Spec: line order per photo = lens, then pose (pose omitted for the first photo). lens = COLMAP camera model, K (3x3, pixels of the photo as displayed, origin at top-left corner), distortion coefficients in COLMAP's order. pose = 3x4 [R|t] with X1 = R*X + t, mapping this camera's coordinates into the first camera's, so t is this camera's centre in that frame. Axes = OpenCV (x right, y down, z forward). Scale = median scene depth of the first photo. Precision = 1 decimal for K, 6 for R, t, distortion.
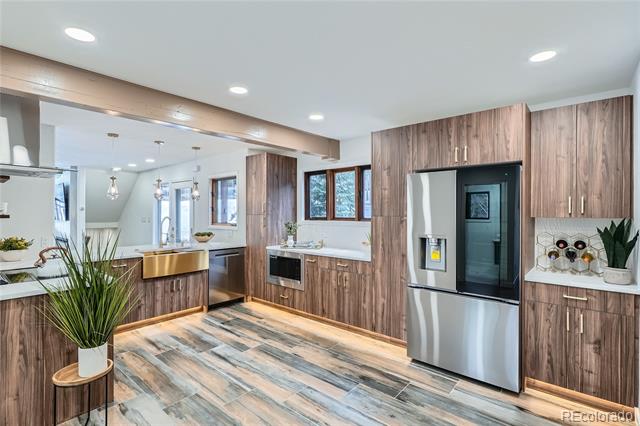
lens RADIAL K [[309.6, 0, 322.0], [0, 309.6, 211.6], [0, 0, 1]] dist [0.005585, -0.000256]
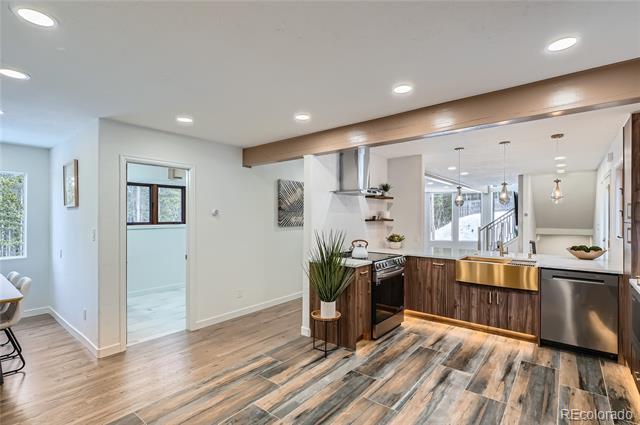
lens RADIAL K [[309.6, 0, 322.2], [0, 309.6, 214.2], [0, 0, 1]] dist [0.005585, -0.000256]
pose [[0.023620, -0.006040, -0.999703, 0.485691], [-0.001836, 0.999980, -0.006086, -0.003670], [0.999719, 0.001979, 0.023609, 0.527285]]
